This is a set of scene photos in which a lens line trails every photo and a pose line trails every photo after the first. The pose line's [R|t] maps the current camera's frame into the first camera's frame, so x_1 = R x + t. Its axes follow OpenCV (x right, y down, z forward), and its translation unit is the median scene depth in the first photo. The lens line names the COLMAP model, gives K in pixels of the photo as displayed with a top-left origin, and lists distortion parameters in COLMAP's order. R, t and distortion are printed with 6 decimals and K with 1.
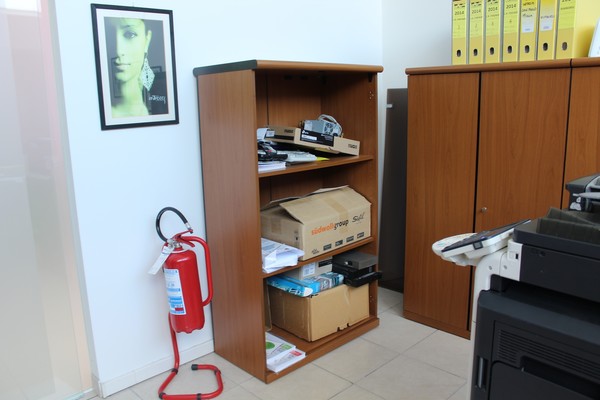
lens RADIAL K [[499.0, 0, 296.7], [0, 499.0, 199.2], [0, 0, 1]] dist [-0.166427, 0.142042]
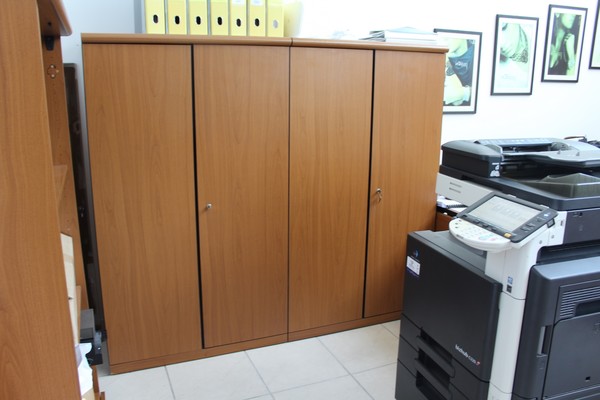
lens RADIAL K [[499.0, 0, 296.7], [0, 499.0, 199.2], [0, 0, 1]] dist [-0.166427, 0.142042]
pose [[0.368056, -0.193772, 0.909388, -0.374296], [0.168515, 0.975748, 0.139709, -0.094717], [-0.914405, 0.101824, 0.391784, 0.555018]]
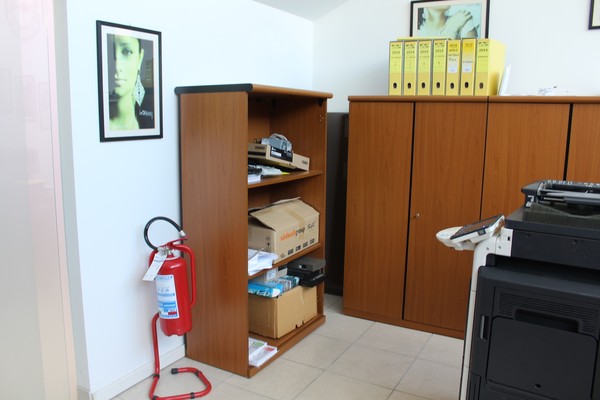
lens RADIAL K [[499.0, 0, 296.7], [0, 499.0, 199.2], [0, 0, 1]] dist [-0.166427, 0.142042]
pose [[0.958322, -0.006392, 0.285620, -0.265939], [0.017971, 0.999119, -0.037937, 0.022790], [-0.285126, 0.041488, 0.957592, -0.088129]]
